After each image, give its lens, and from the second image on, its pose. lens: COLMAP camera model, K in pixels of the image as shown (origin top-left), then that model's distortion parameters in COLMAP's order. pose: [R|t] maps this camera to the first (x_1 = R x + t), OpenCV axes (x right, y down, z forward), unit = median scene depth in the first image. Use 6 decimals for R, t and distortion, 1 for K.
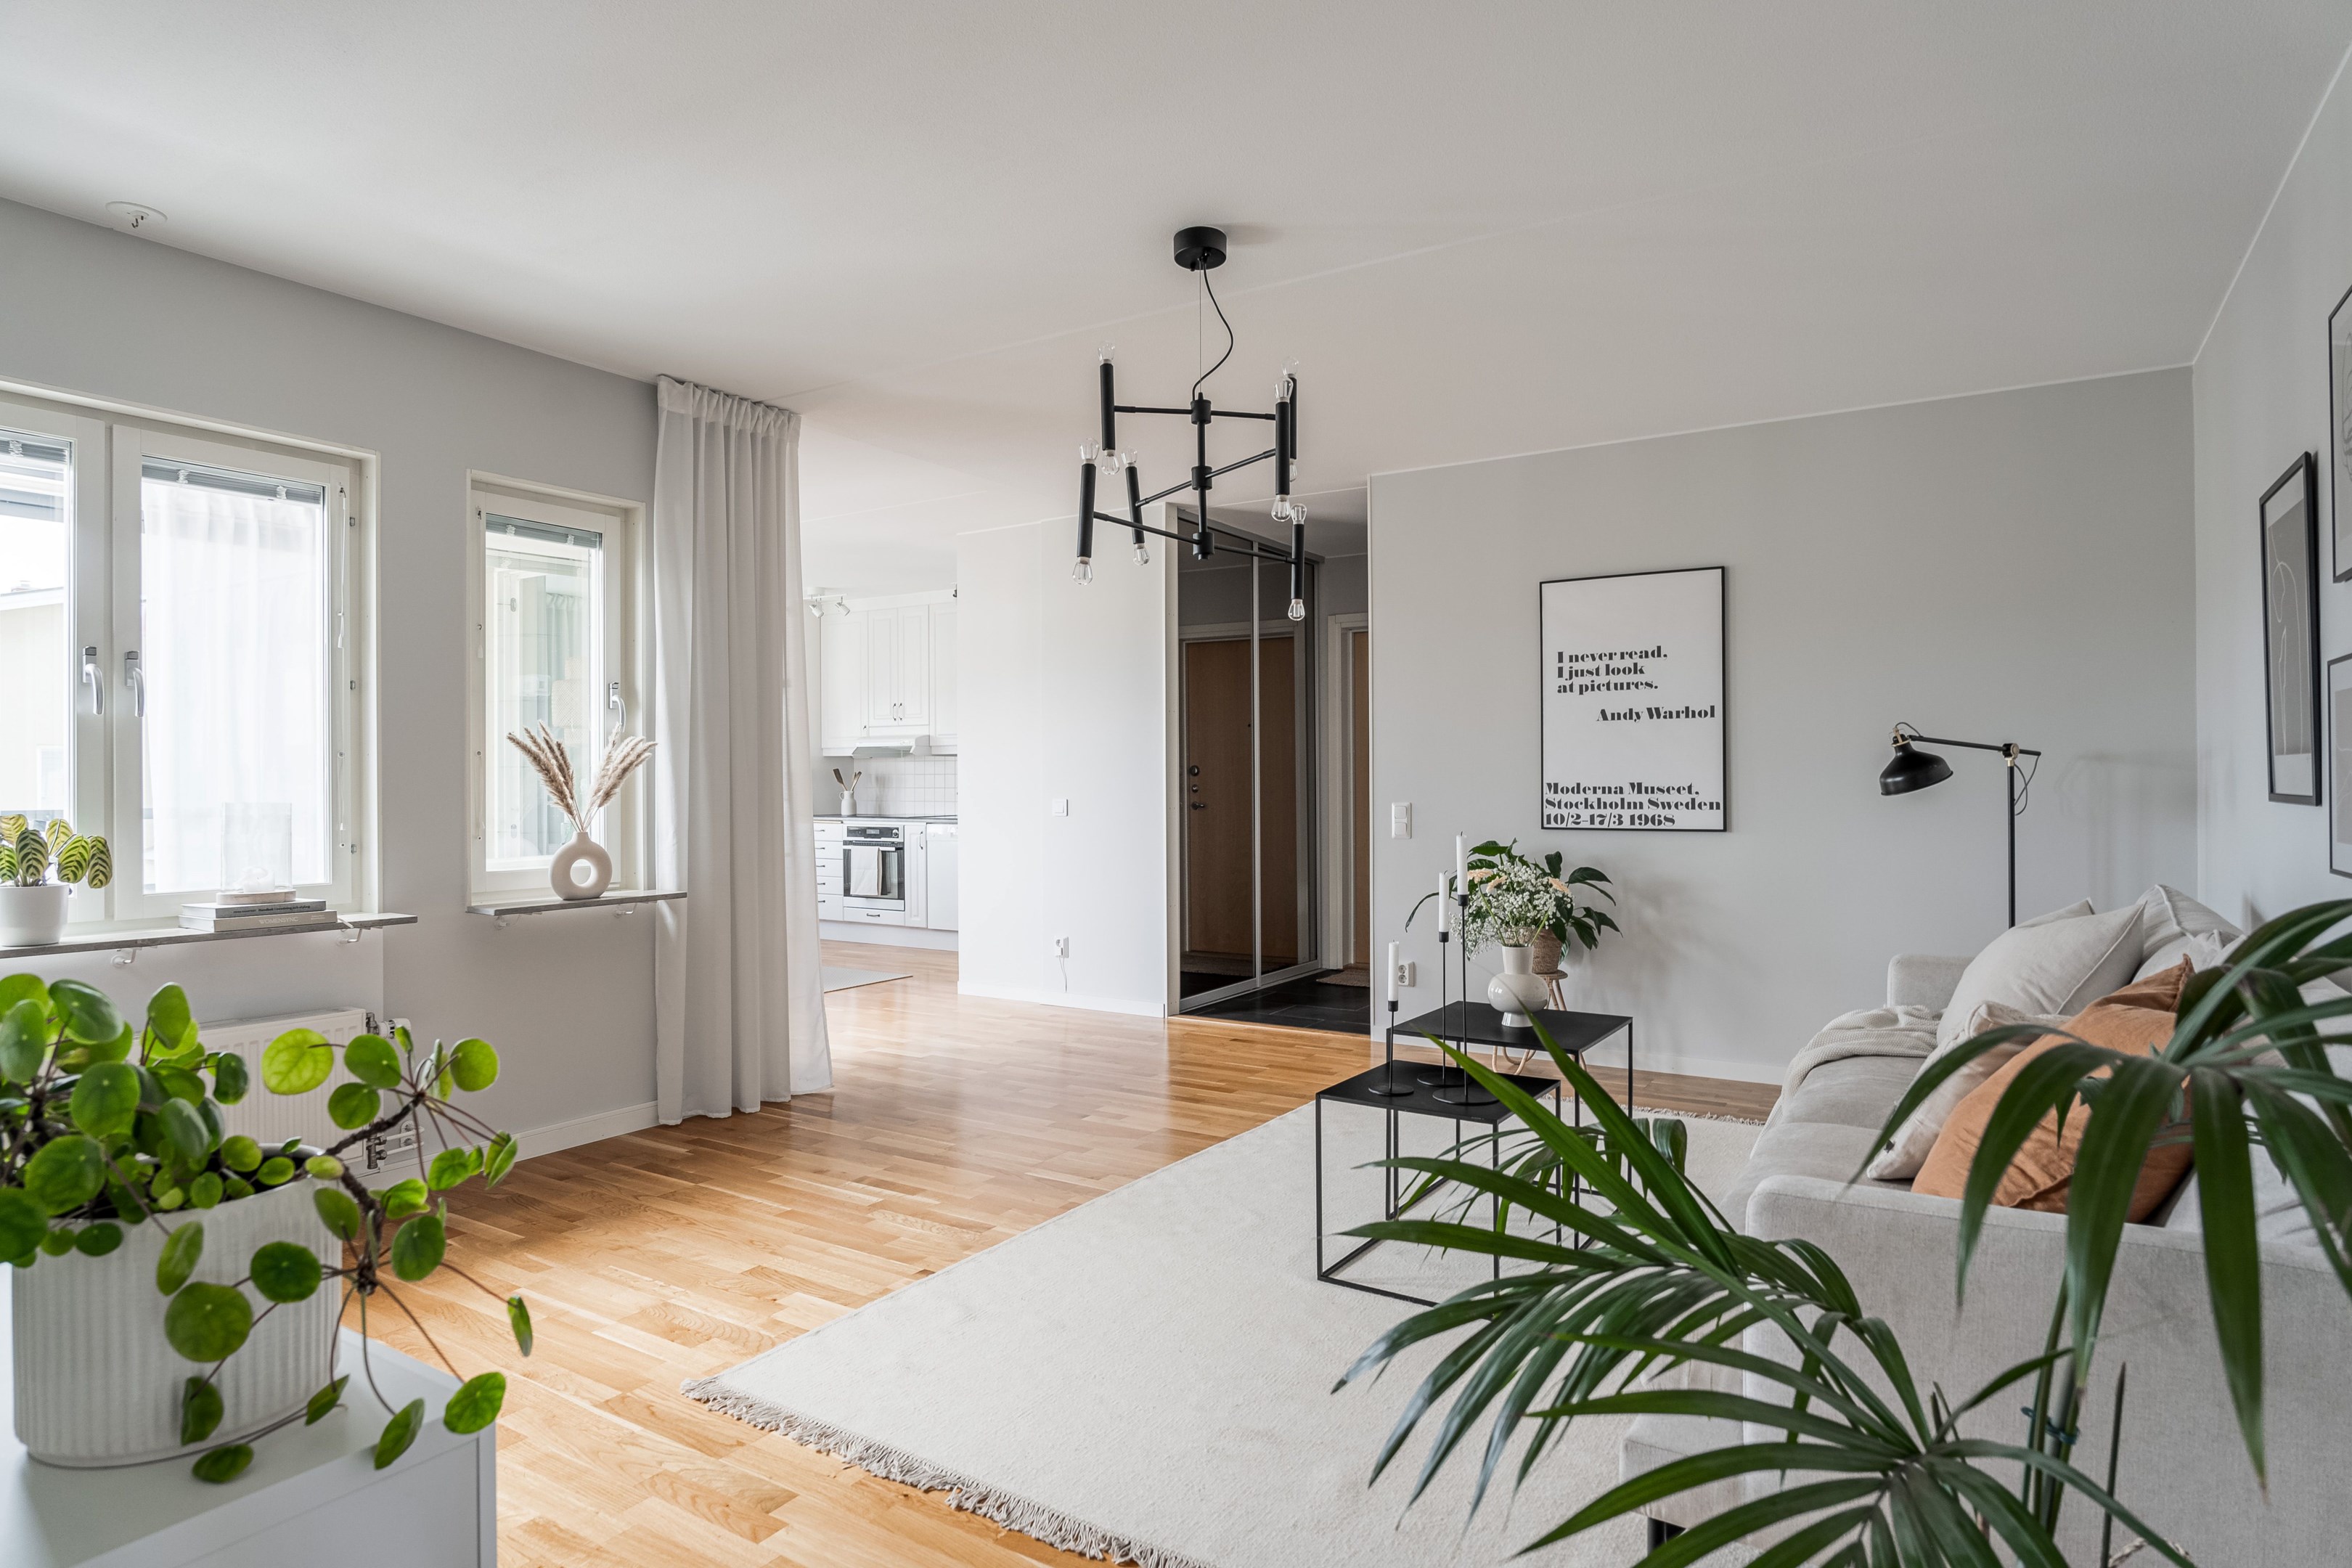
lens RADIAL K [[1303.1, 0, 1191.0], [0, 1303.1, 774.4], [0, 0, 1]] dist [-0.004900, 0.003604]
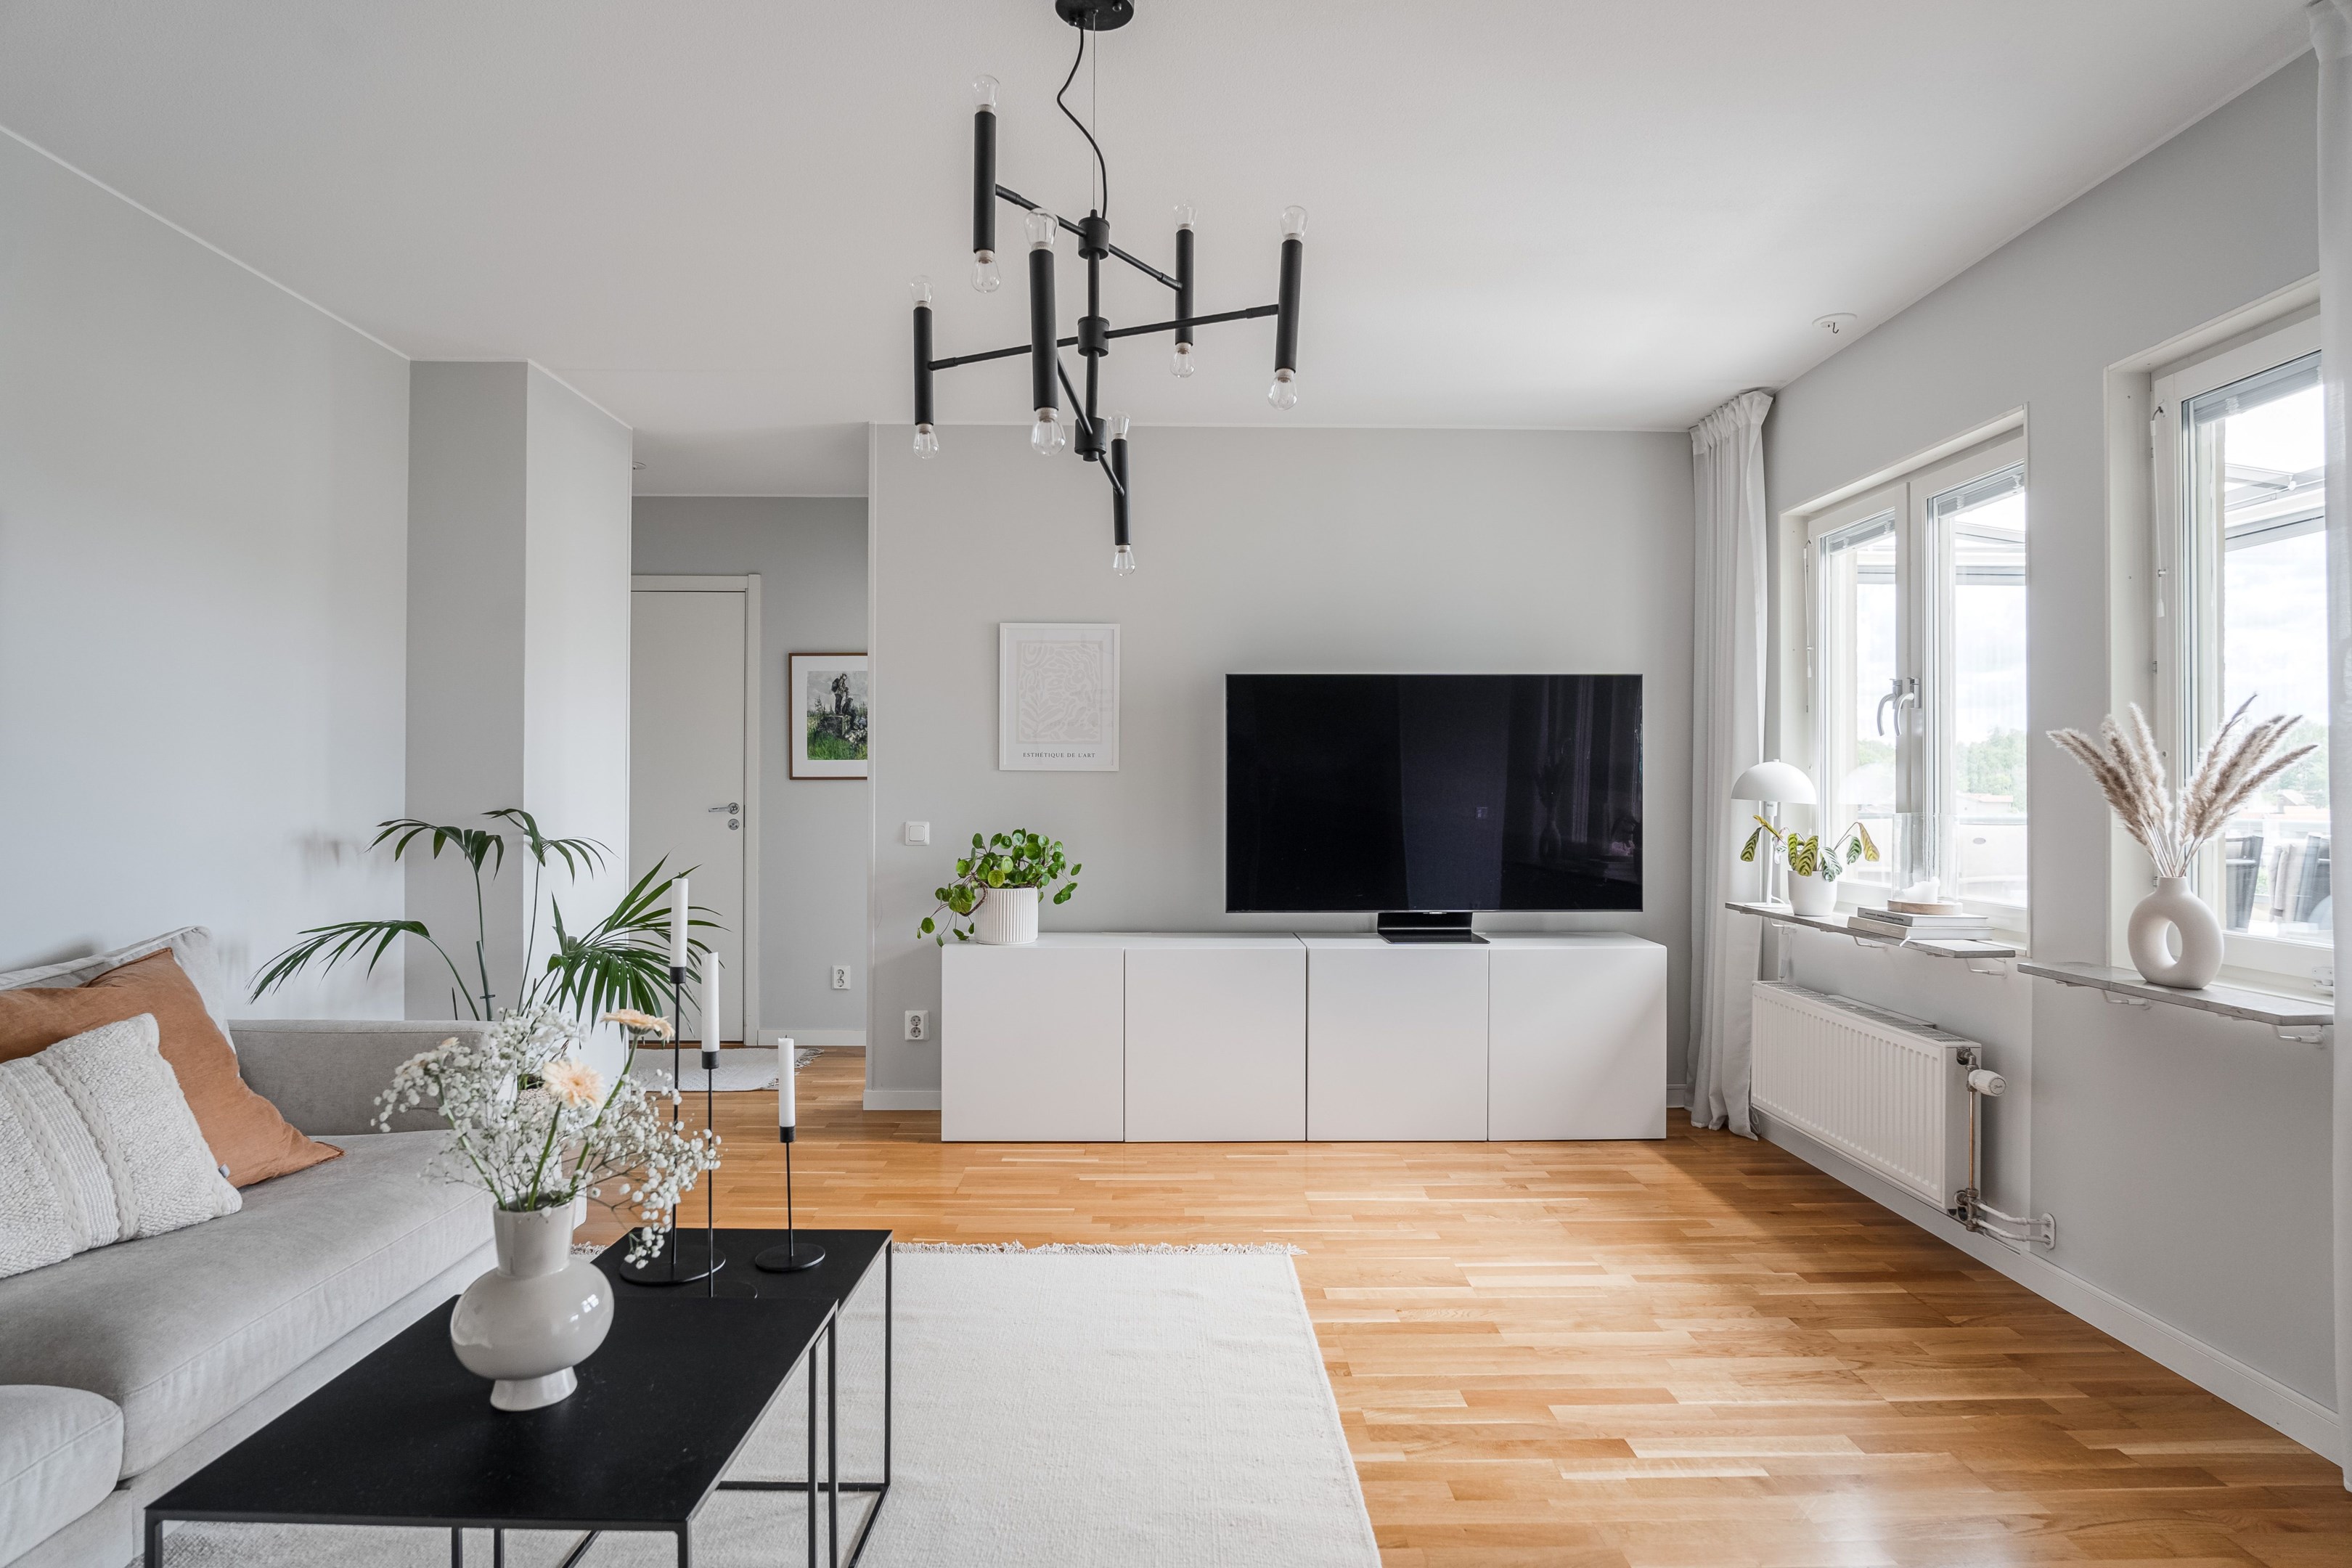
lens RADIAL K [[1303.1, 0, 1194.2], [0, 1303.1, 784.7], [0, 0, 1]] dist [-0.004900, 0.003604]
pose [[-0.829910, 0.010407, -0.557800, 0.303479], [0.011701, 0.999931, 0.001247, -0.008973], [0.557774, -0.005492, -0.829975, 1.434470]]
